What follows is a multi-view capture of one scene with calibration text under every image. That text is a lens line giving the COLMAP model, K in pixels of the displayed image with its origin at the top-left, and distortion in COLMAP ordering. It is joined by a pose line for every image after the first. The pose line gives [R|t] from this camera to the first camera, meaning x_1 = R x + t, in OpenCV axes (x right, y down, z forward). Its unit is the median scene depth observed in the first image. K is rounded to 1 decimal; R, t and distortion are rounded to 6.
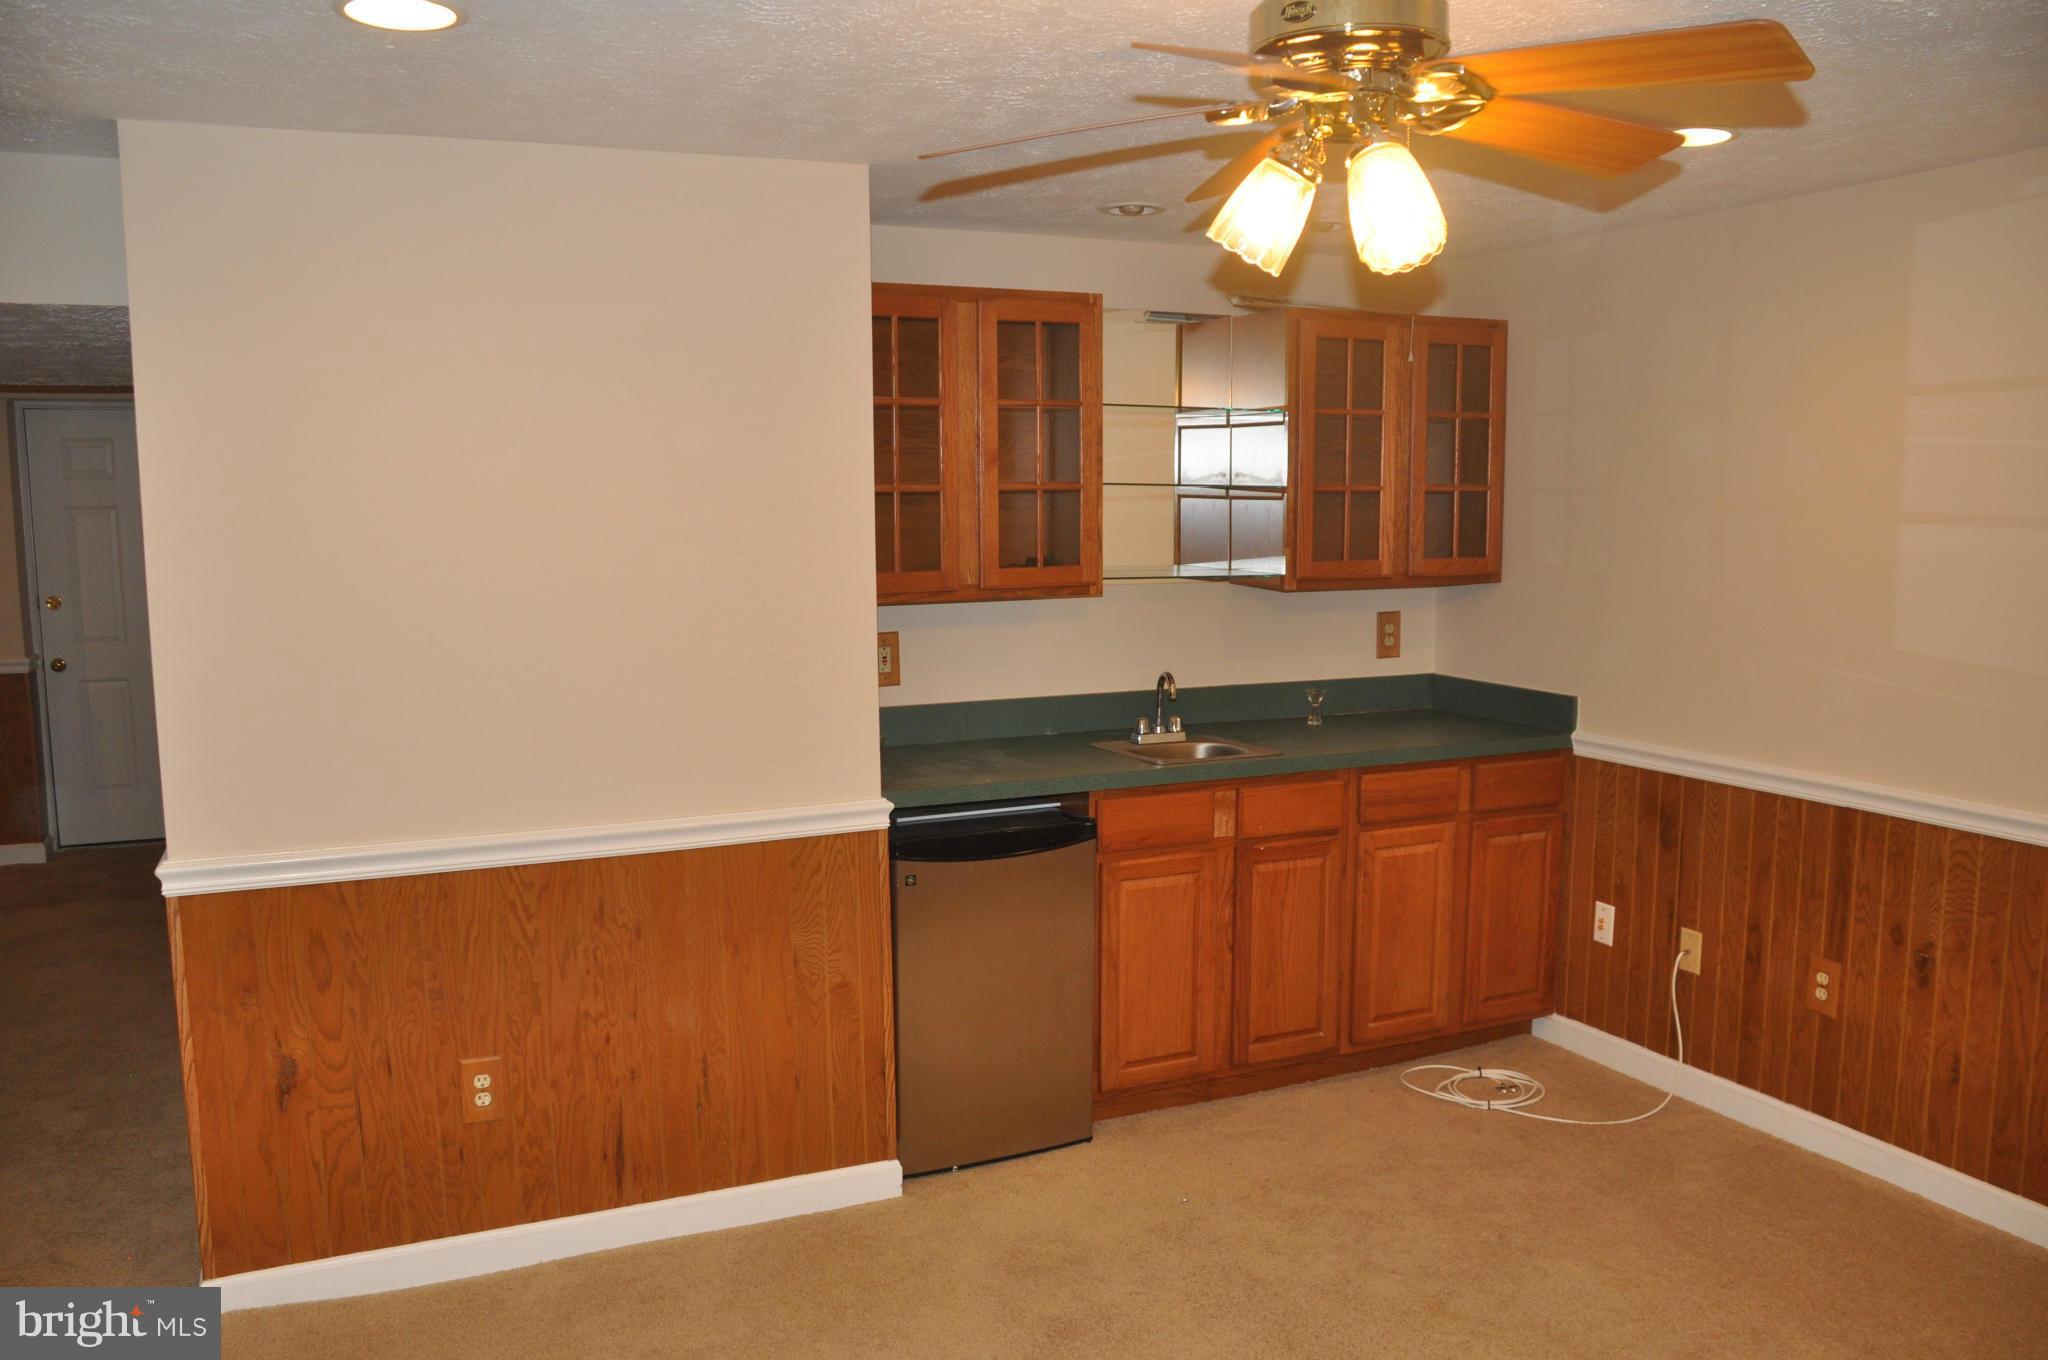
lens RADIAL K [[1598.1, 0, 1019.2], [0, 1598.1, 677.2], [0, 0, 1]] dist [-0.155679, 0.105717]
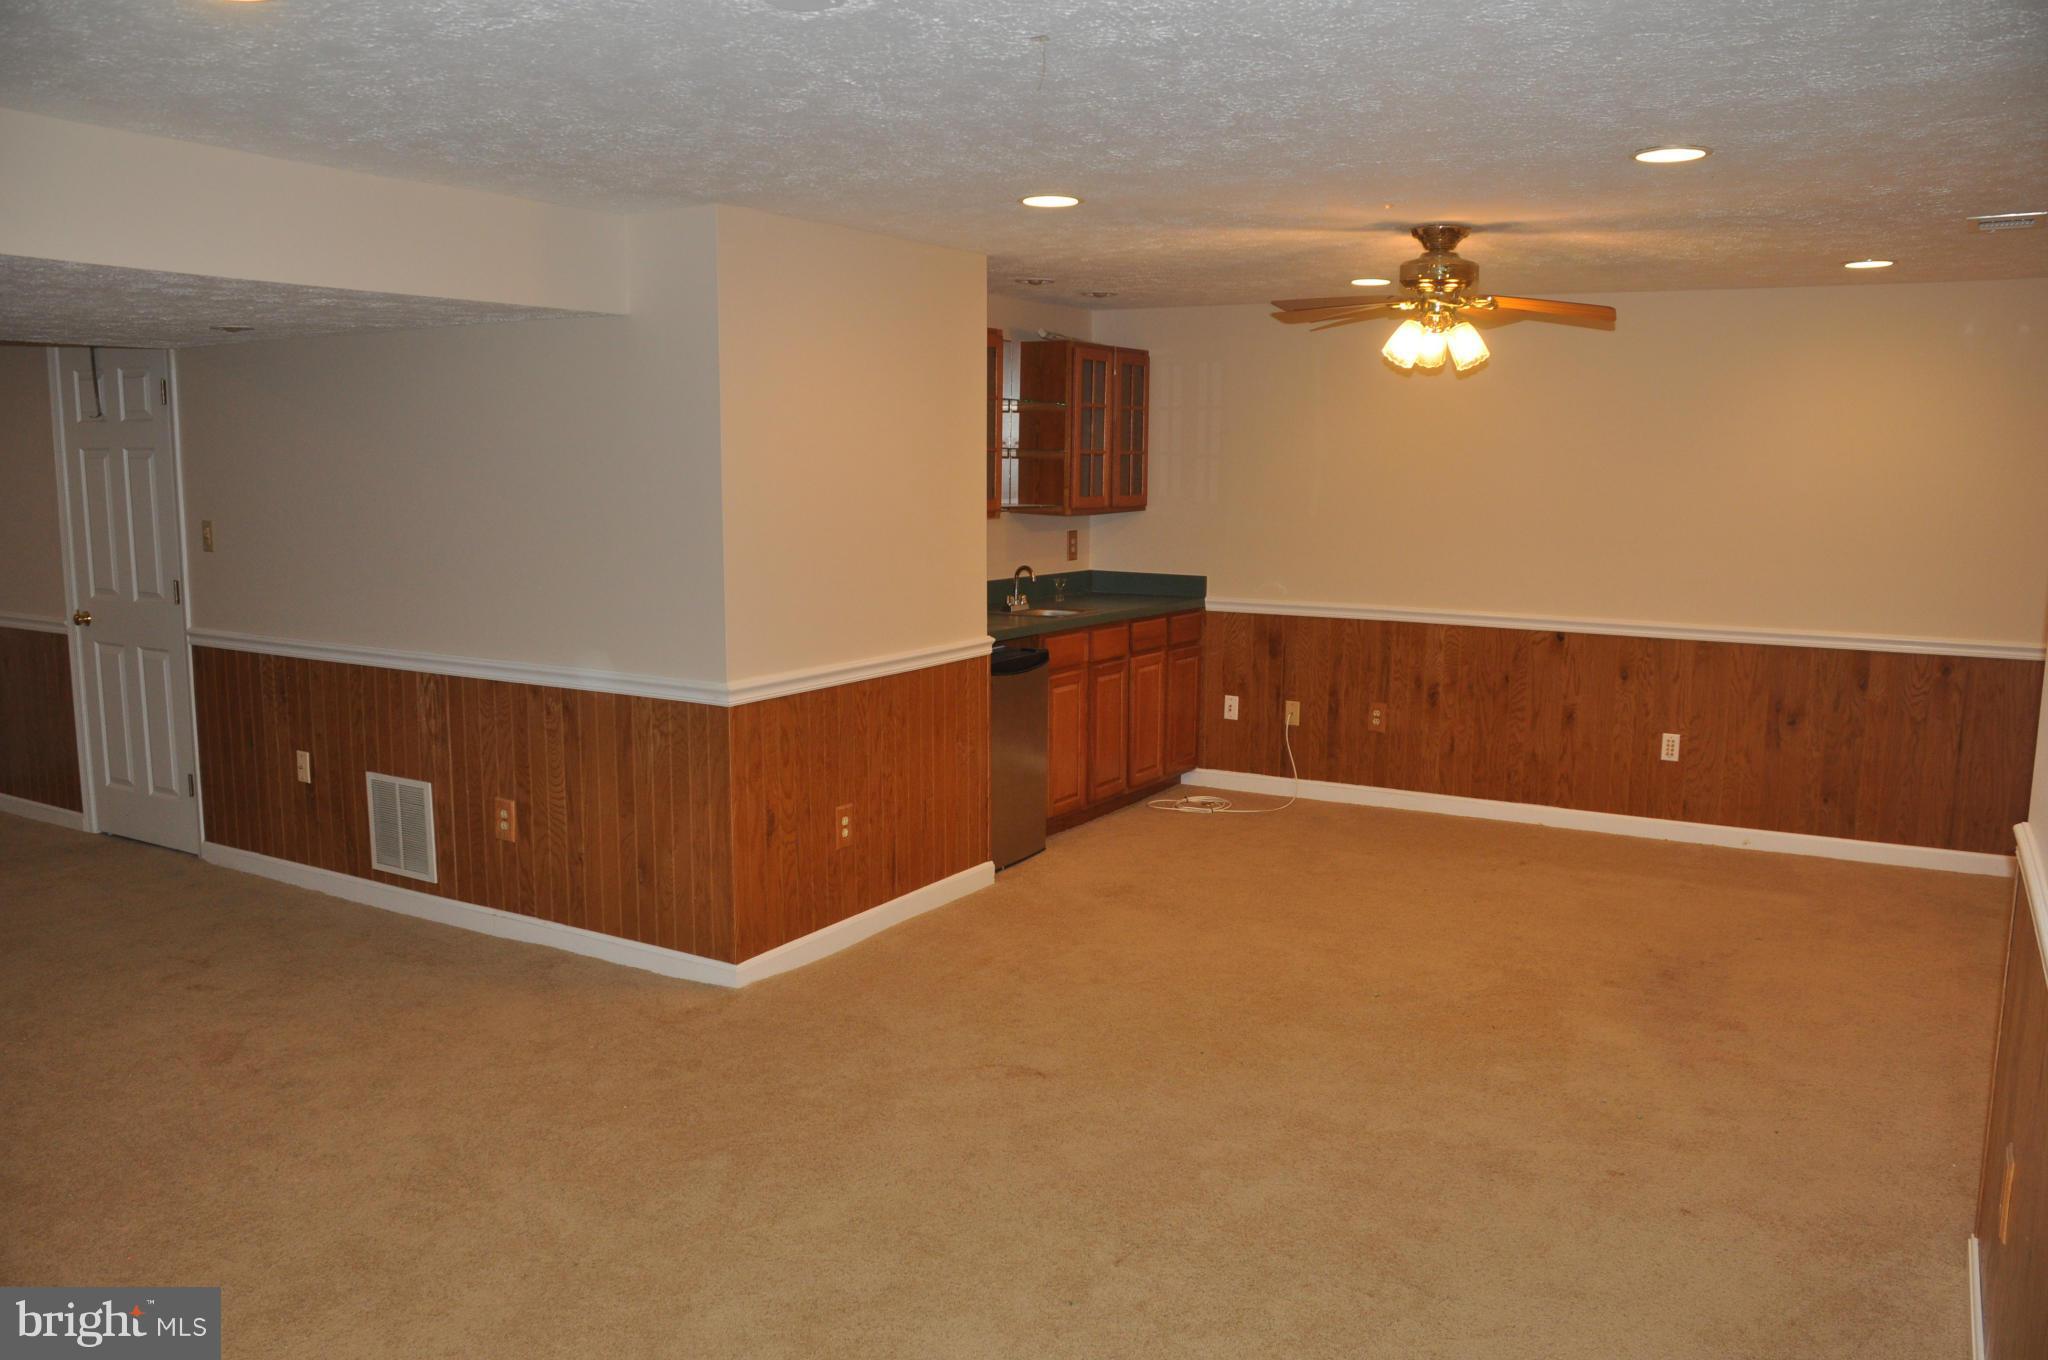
lens RADIAL K [[1598.1, 0, 1027.9], [0, 1598.1, 679.5], [0, 0, 1]] dist [-0.155679, 0.105717]
pose [[0.819769, -0.066352, 0.568838, -0.909106], [0.054412, 0.997796, 0.037974, 0.055432], [-0.570104, -0.000179, 0.821573, -0.348697]]
